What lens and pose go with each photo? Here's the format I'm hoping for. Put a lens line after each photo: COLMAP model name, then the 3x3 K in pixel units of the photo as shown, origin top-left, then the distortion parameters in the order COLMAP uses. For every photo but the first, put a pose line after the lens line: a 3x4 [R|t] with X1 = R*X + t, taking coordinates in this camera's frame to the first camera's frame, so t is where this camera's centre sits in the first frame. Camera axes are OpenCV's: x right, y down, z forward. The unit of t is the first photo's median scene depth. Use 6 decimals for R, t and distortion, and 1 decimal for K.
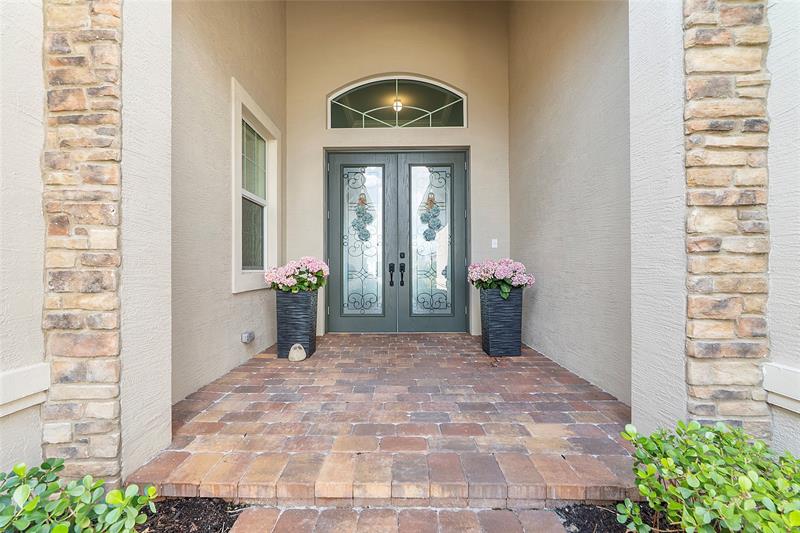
lens RADIAL K [[346.1, 0, 399.3], [0, 346.1, 268.0], [0, 0, 1]] dist [0.000004, -0.000001]
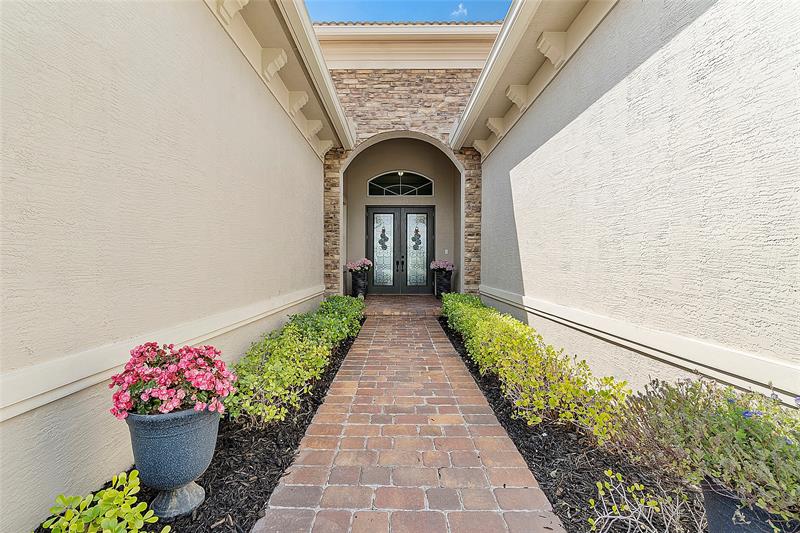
lens RADIAL K [[346.1, 0, 397.9], [0, 346.1, 265.2], [0, 0, 1]] dist [0.000004, -0.000001]
pose [[0.999967, 0.006389, -0.005020, -0.009493], [-0.006326, 0.999902, 0.012511, -0.013656], [0.005099, -0.012479, 0.999909, -1.088413]]
